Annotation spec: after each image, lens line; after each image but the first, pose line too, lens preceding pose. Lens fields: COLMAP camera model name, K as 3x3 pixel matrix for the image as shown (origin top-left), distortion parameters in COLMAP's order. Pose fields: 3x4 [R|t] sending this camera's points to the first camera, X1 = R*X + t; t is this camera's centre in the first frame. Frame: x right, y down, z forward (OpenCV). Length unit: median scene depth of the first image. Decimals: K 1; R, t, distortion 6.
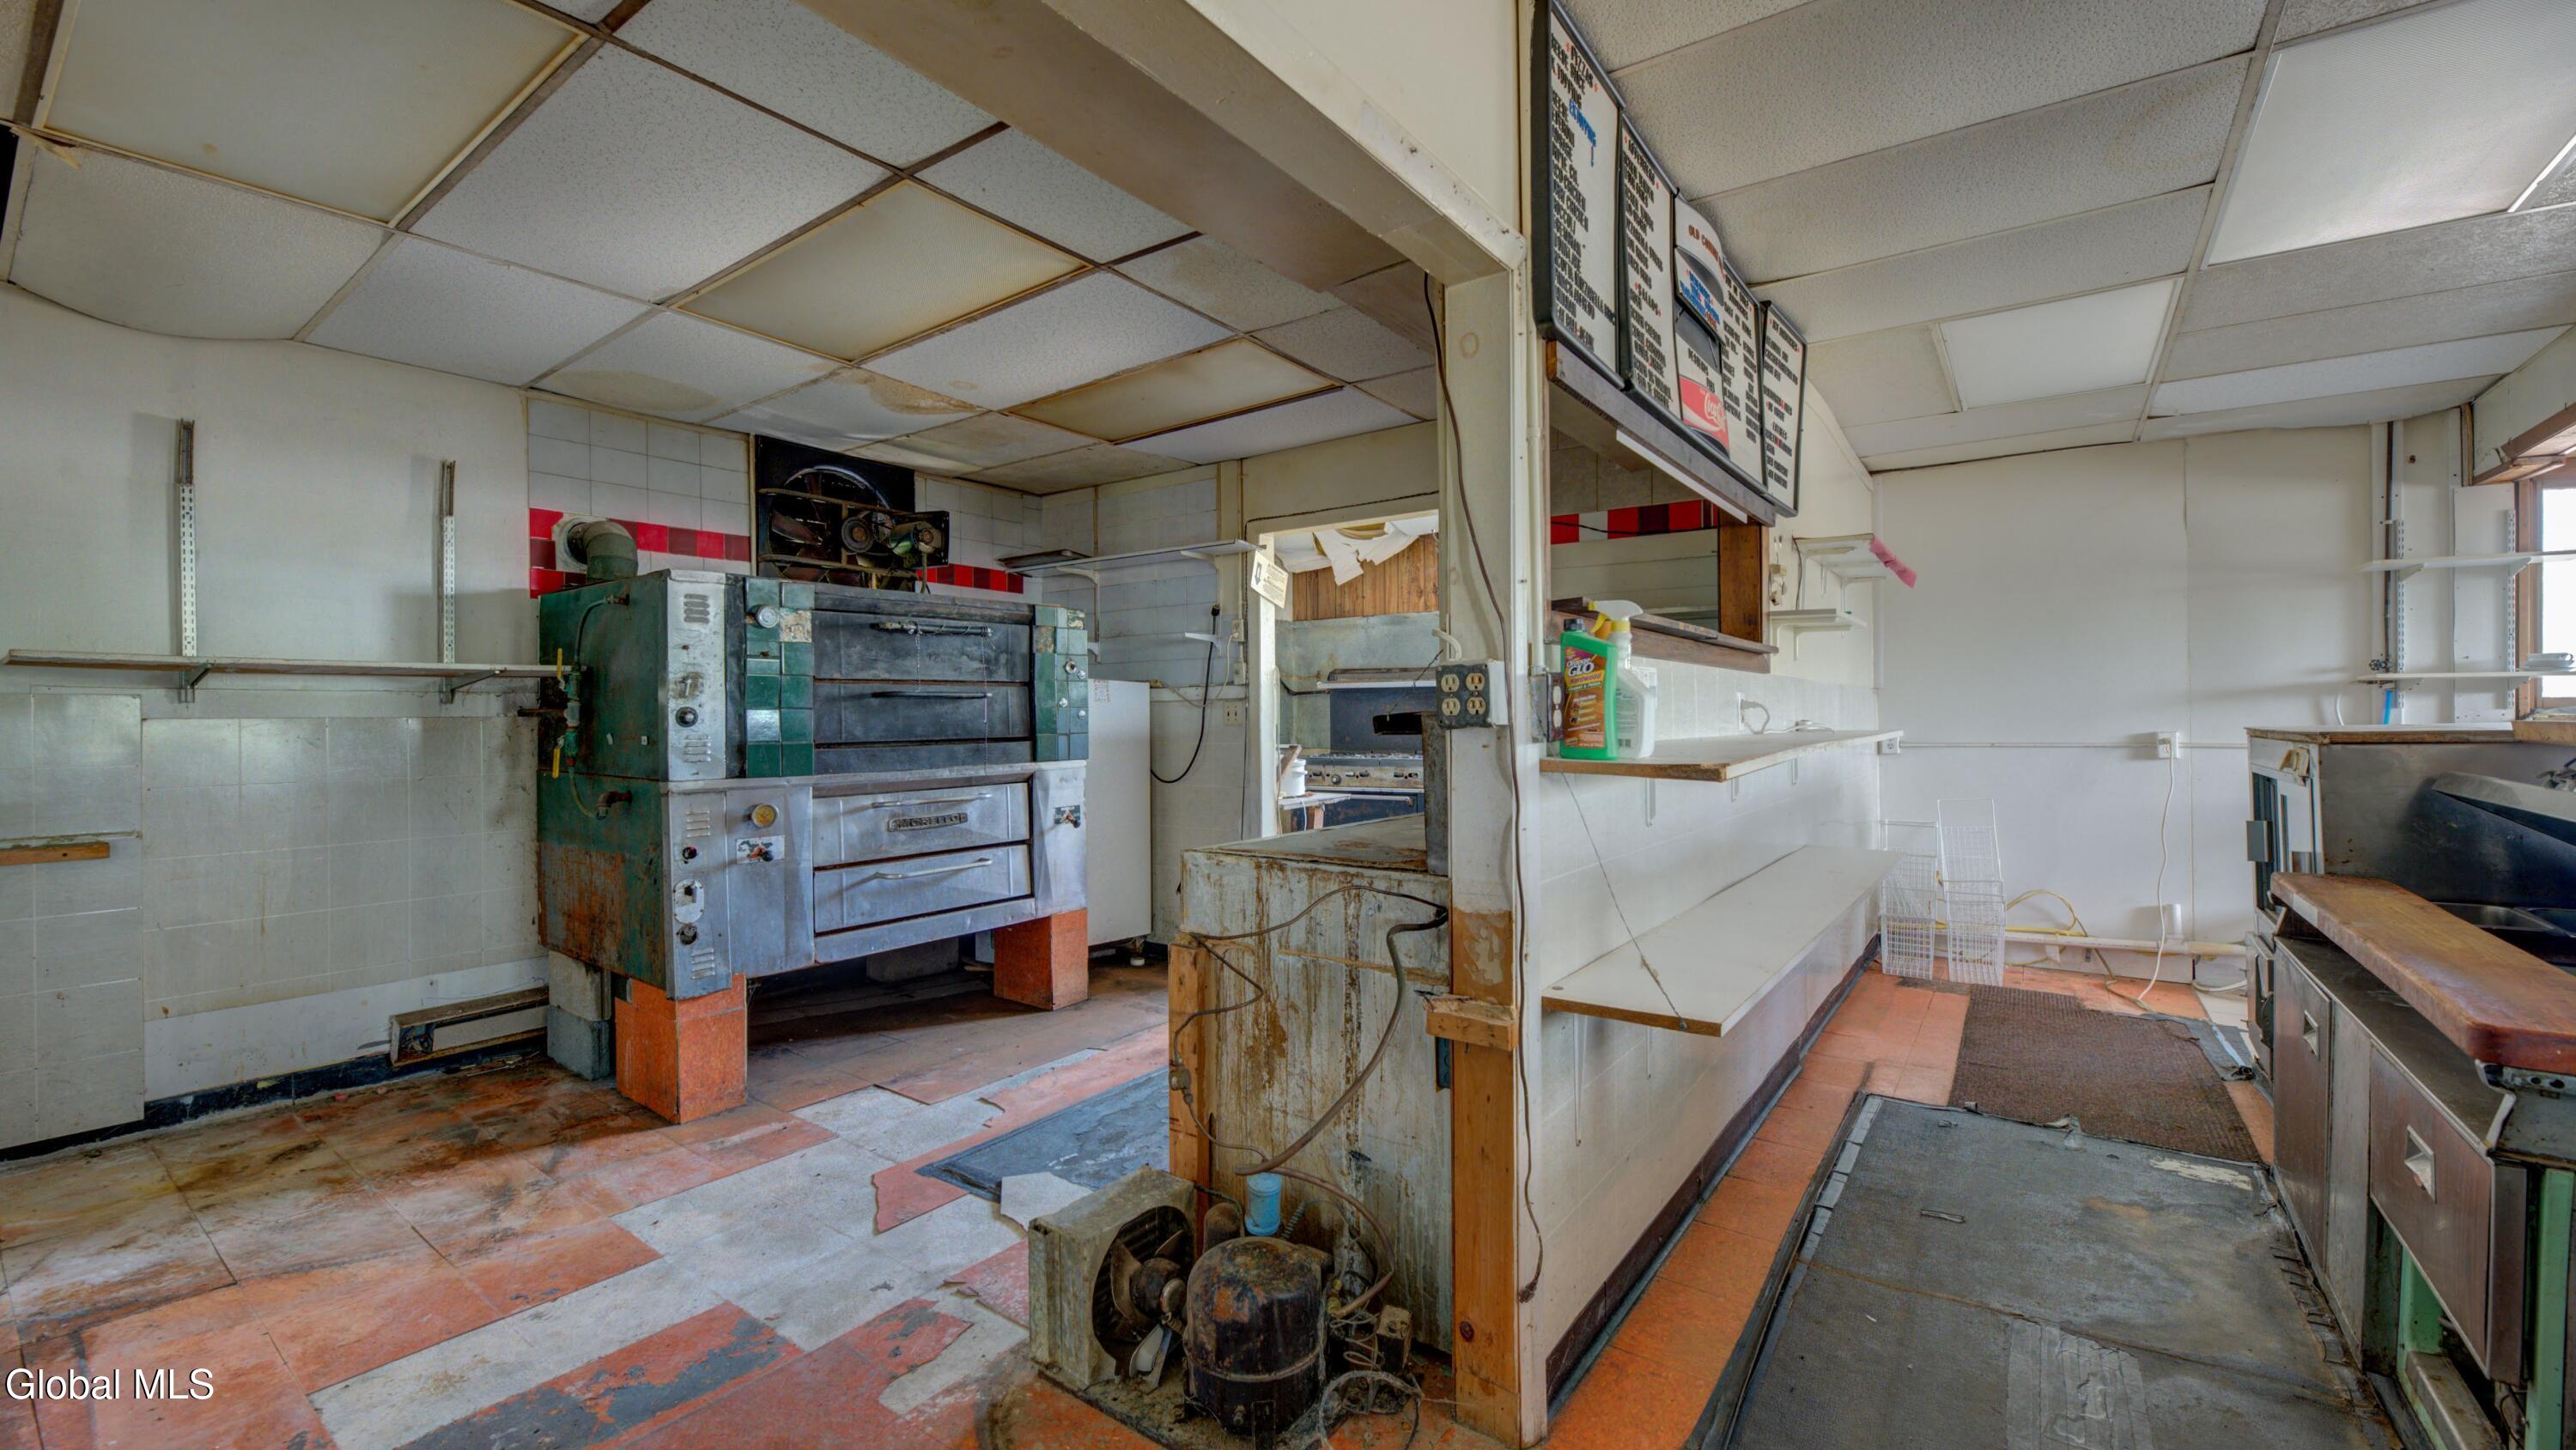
lens RADIAL K [[1052.2, 0, 1303.4], [0, 1052.2, 739.2], [0, 0, 1]] dist [-0.001010, -0.002682]
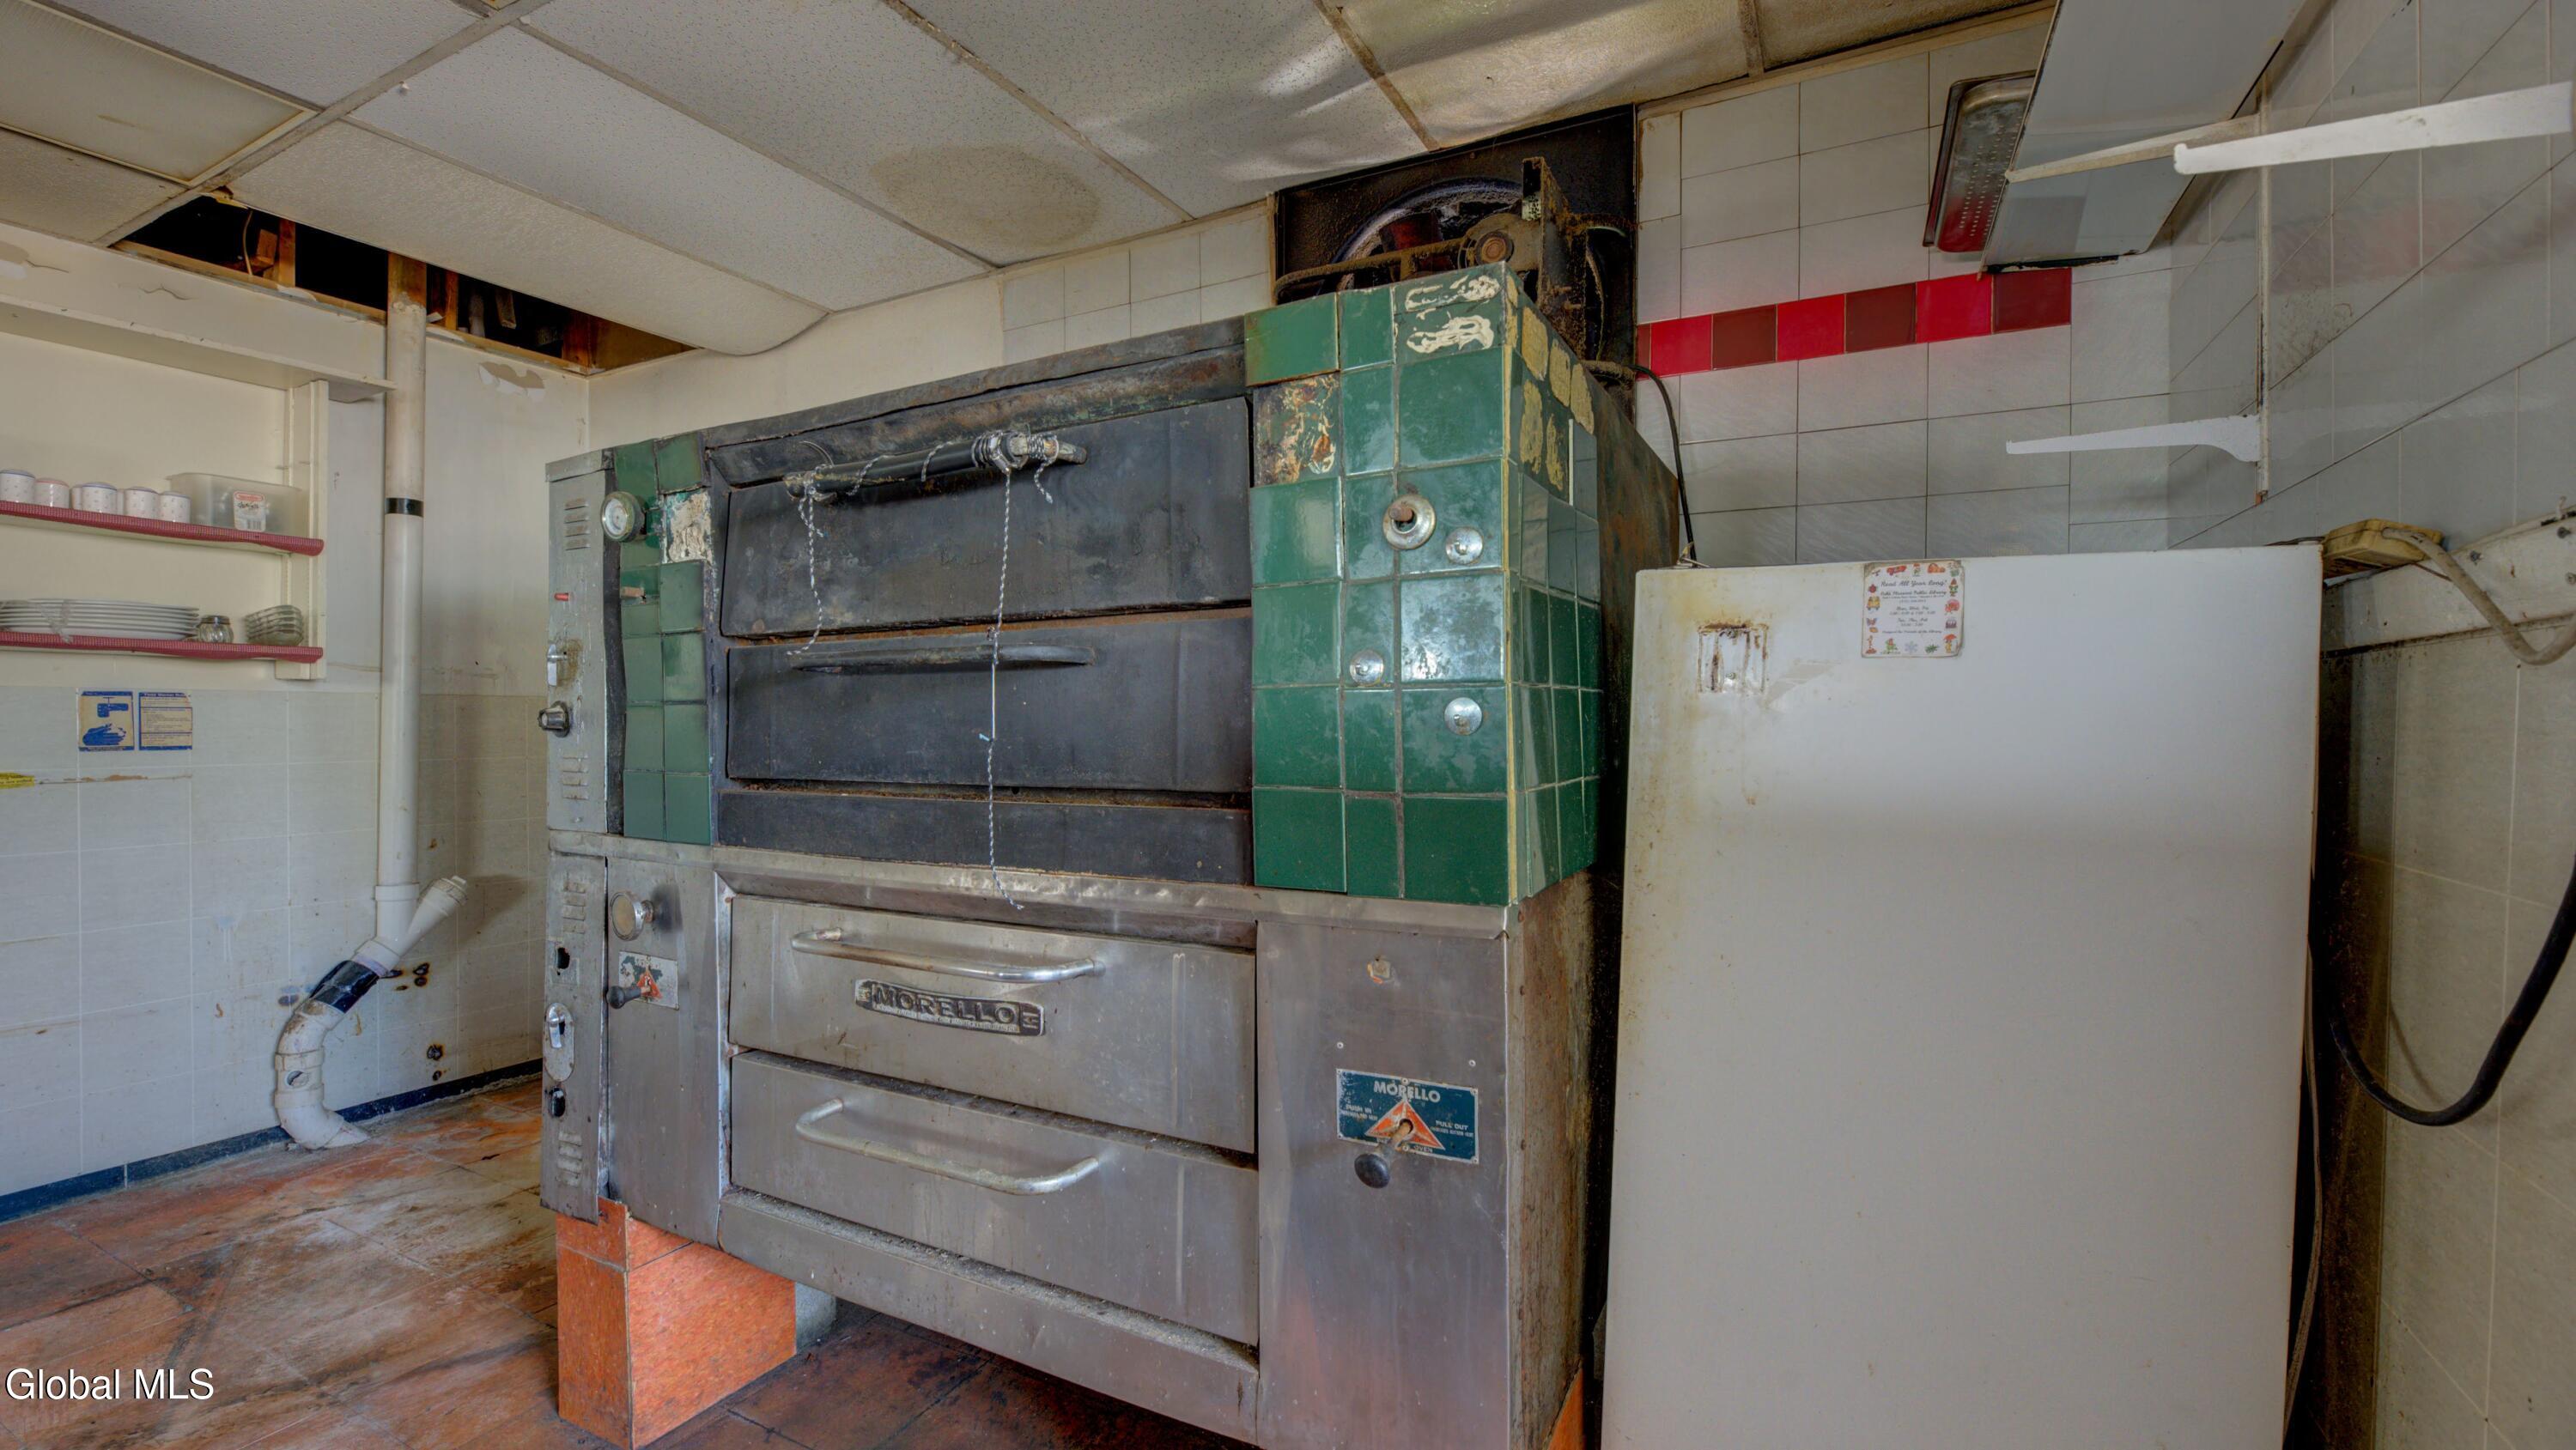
lens RADIAL K [[1052.5, 0, 1277.9], [0, 1052.5, 731.3], [0, 0, 1]] dist [-0.002054, -0.000331]
pose [[0.117219, 0.018198, -0.992939, 0.024779], [-0.022659, 0.999621, 0.015645, -0.032025], [0.992848, 0.020665, 0.117587, 1.313946]]
